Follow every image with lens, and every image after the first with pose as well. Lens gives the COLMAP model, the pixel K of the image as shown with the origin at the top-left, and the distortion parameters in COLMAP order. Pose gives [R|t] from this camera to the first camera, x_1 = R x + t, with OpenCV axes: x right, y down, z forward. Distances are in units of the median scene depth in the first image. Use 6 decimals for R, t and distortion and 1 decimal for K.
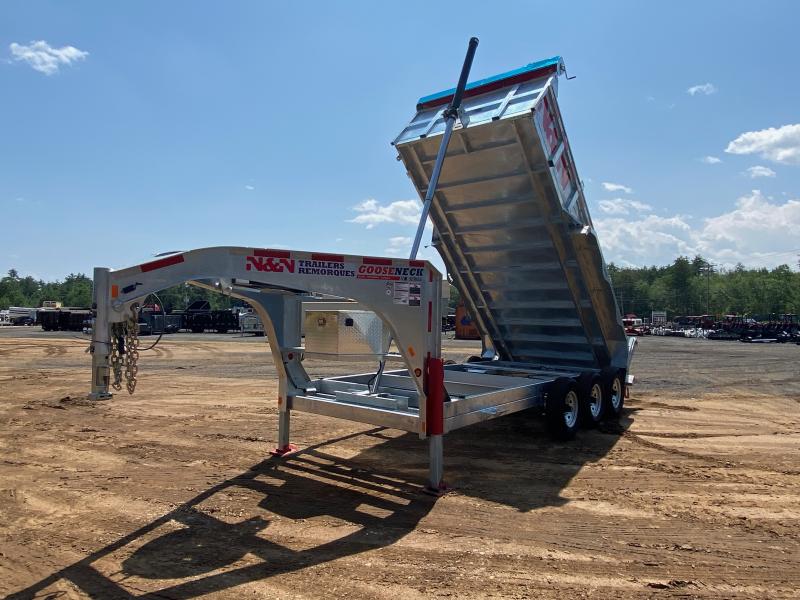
lens RADIAL K [[534.7, 0, 394.4], [0, 534.7, 298.7], [0, 0, 1]] dist [0.070193, -0.084328]
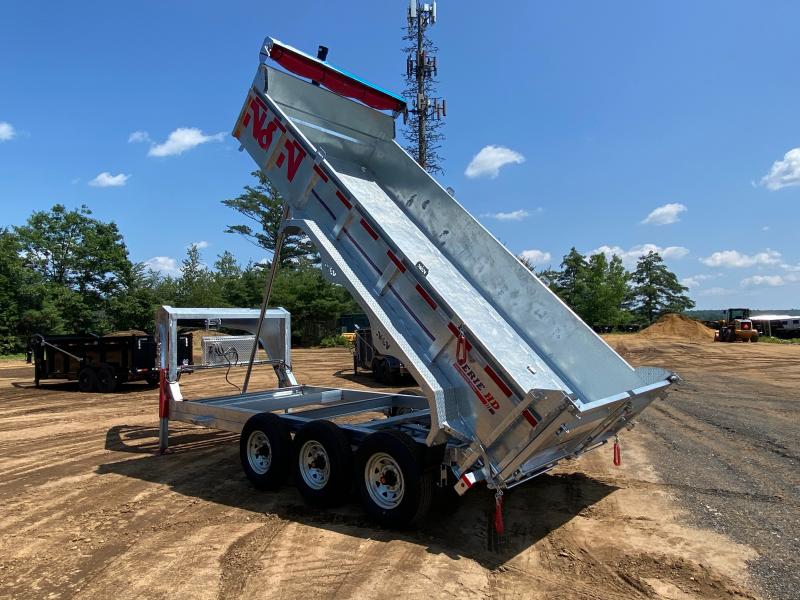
lens RADIAL K [[534.1, 0, 392.4], [0, 534.1, 299.5], [0, 0, 1]] dist [0.063029, -0.071761]
pose [[-0.053184, -0.063127, -0.996587, 1.752260], [0.047231, 0.996724, -0.065656, 0.050366], [0.997467, -0.050562, -0.050028, 1.897897]]
